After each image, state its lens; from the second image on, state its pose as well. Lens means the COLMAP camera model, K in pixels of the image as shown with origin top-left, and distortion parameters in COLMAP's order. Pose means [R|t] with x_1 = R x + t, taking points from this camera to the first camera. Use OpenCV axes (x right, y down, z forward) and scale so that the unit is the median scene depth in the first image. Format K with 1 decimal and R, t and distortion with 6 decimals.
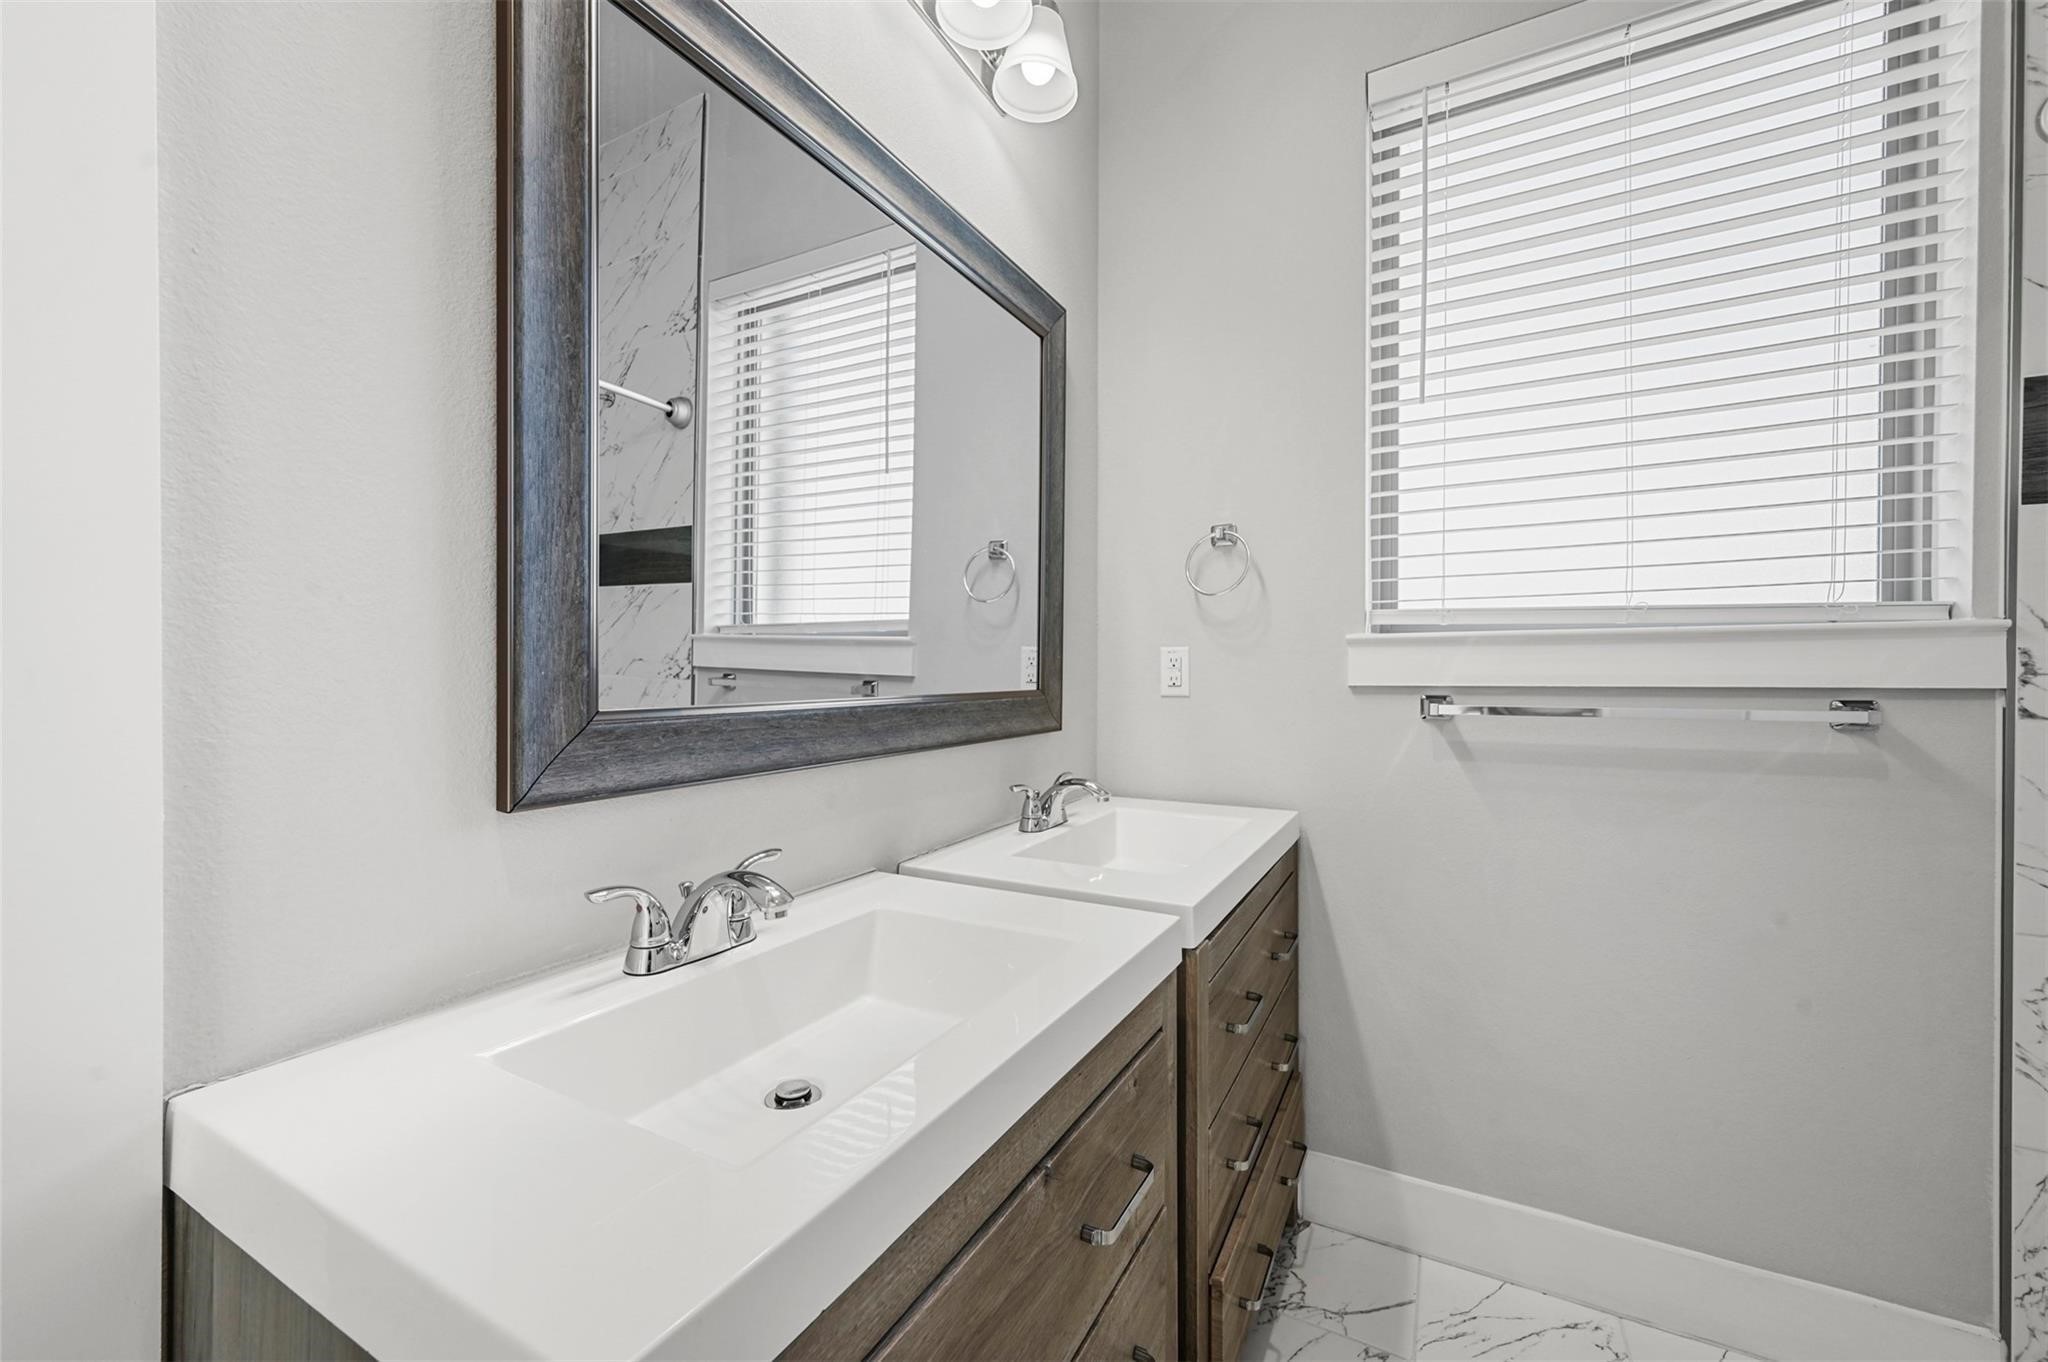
lens RADIAL K [[807.4, 0, 1018.3], [0, 807.4, 677.4], [0, 0, 1]] dist [-0.002434, 0.000273]
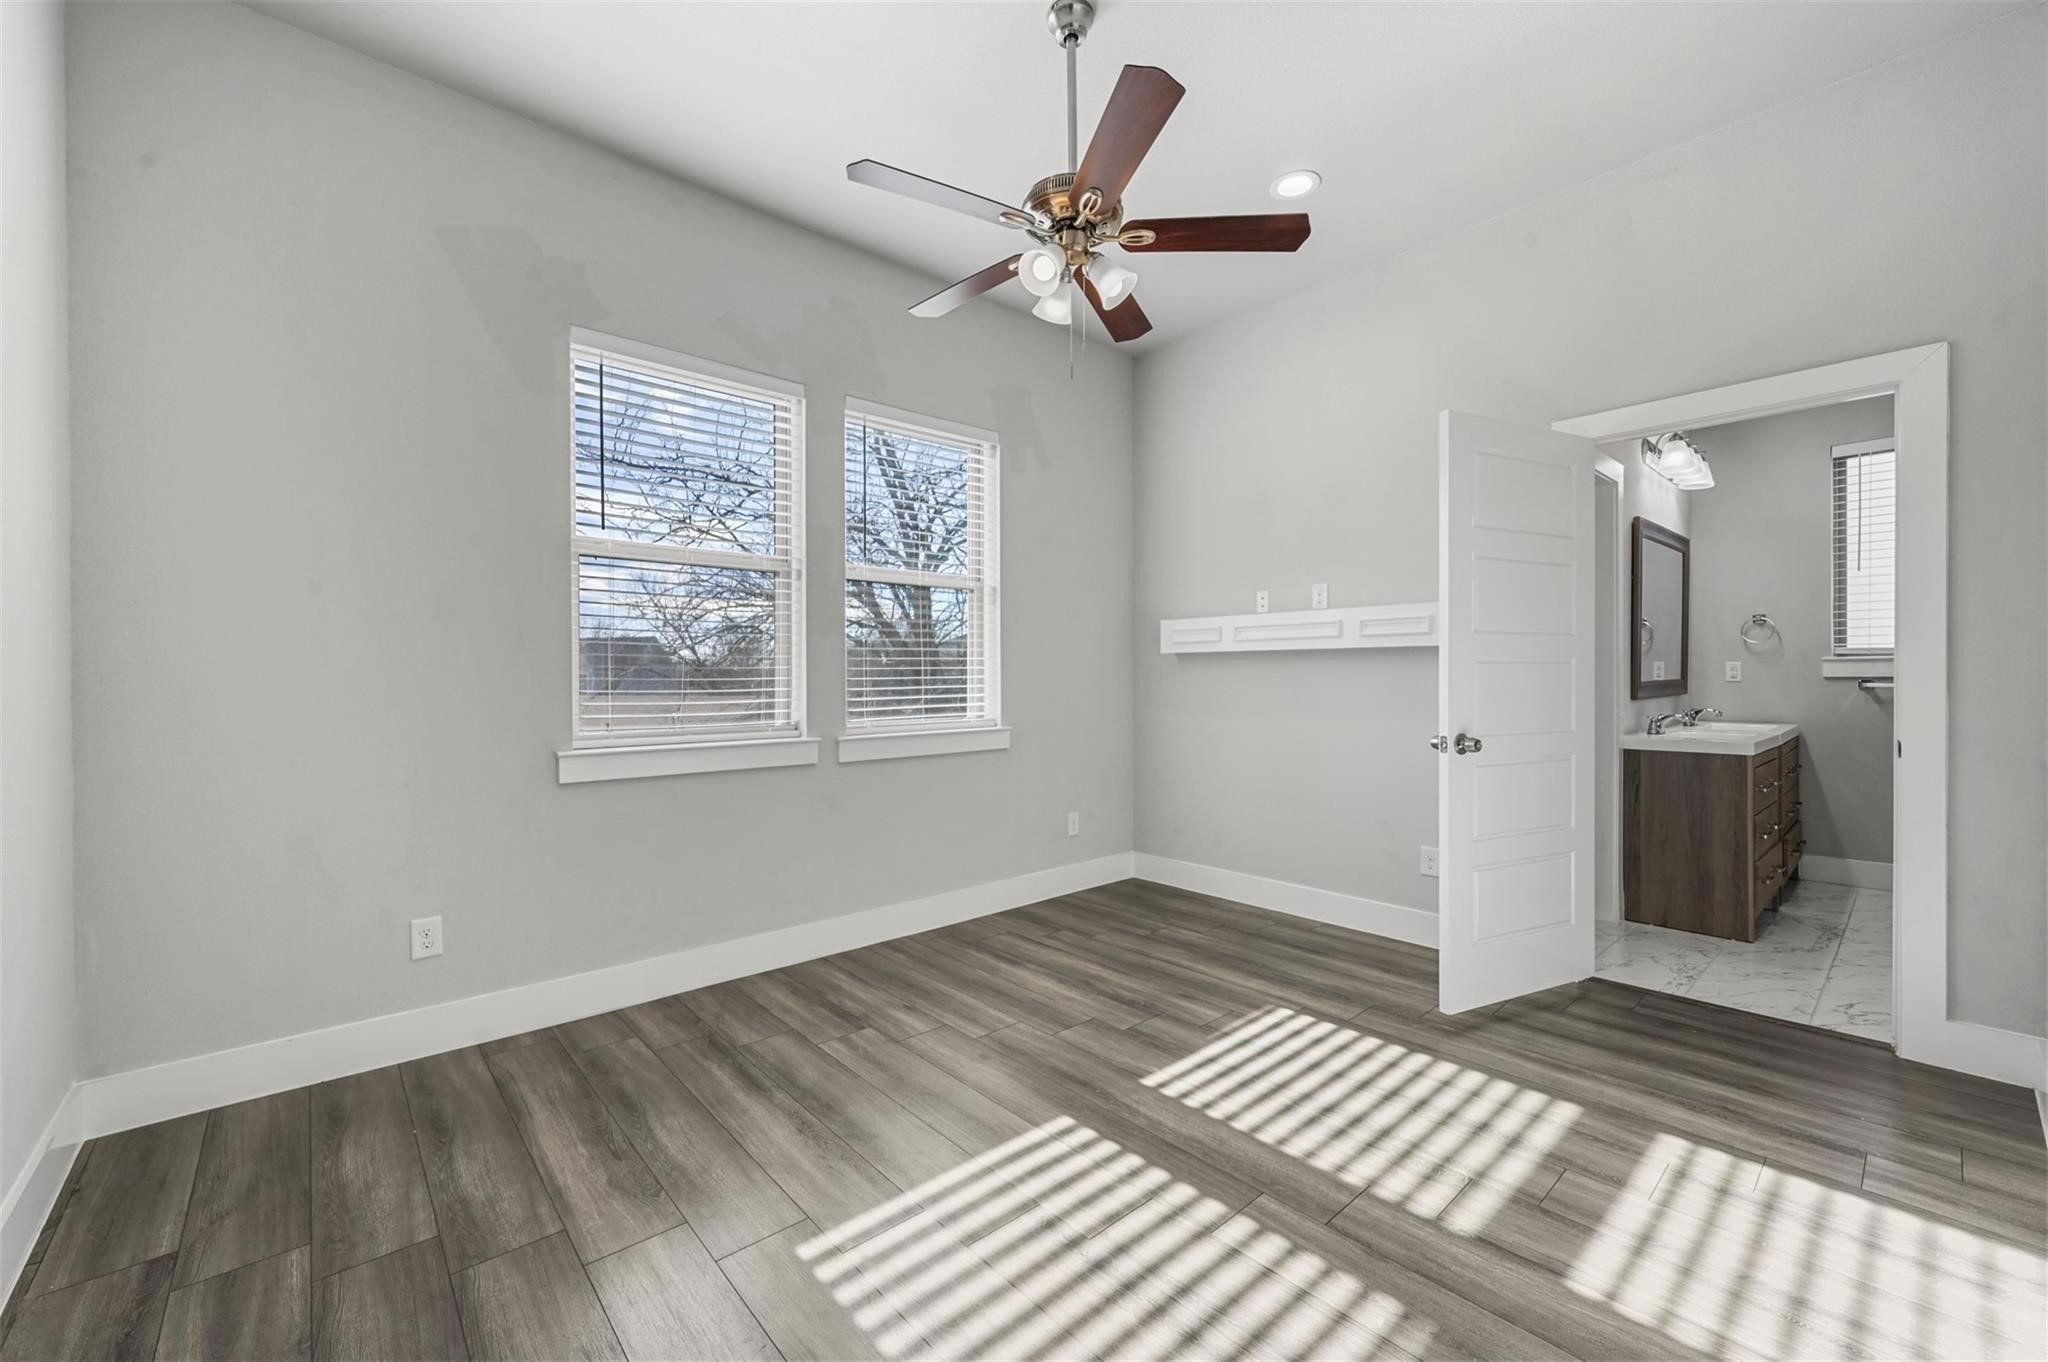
lens RADIAL K [[807.4, 0, 1018.3], [0, 807.4, 677.4], [0, 0, 1]] dist [-0.002434, 0.000273]
pose [[0.934739, -0.003775, -0.355315, -1.396910], [0.003267, 0.999993, -0.002032, 0.012387], [0.355320, 0.000739, 0.934744, -3.008364]]
